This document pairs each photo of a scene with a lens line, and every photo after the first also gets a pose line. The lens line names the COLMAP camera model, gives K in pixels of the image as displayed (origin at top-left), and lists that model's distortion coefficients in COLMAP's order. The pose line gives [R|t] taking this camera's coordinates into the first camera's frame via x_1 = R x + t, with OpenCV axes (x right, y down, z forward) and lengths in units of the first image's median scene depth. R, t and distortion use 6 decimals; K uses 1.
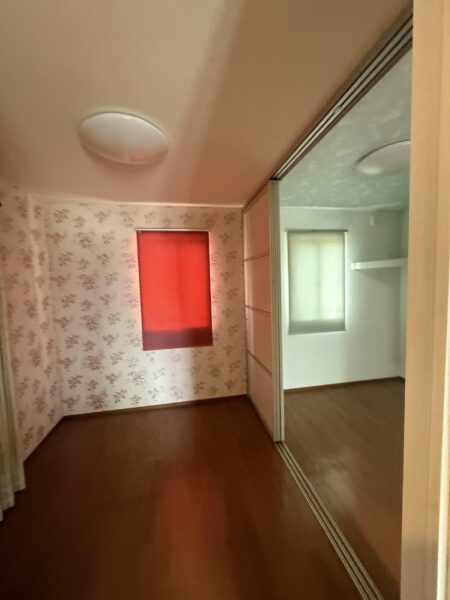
lens RADIAL K [[240.4, 0, 225.9], [0, 240.4, 299.3], [0, 0, 1]] dist [-0.002689, 0.000022]
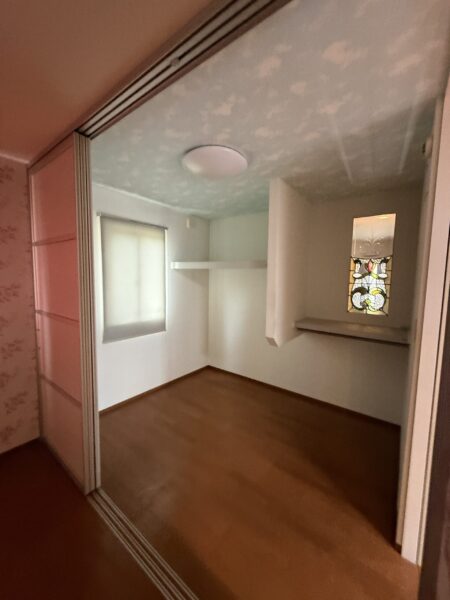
lens RADIAL K [[240.4, 0, 225.2], [0, 240.4, 296.6], [0, 0, 1]] dist [-0.002689, 0.000022]
pose [[0.740409, -0.008788, 0.672099, 0.022382], [0.007682, 0.999960, 0.004613, -0.012294], [-0.672113, 0.001747, 0.740447, 0.130845]]
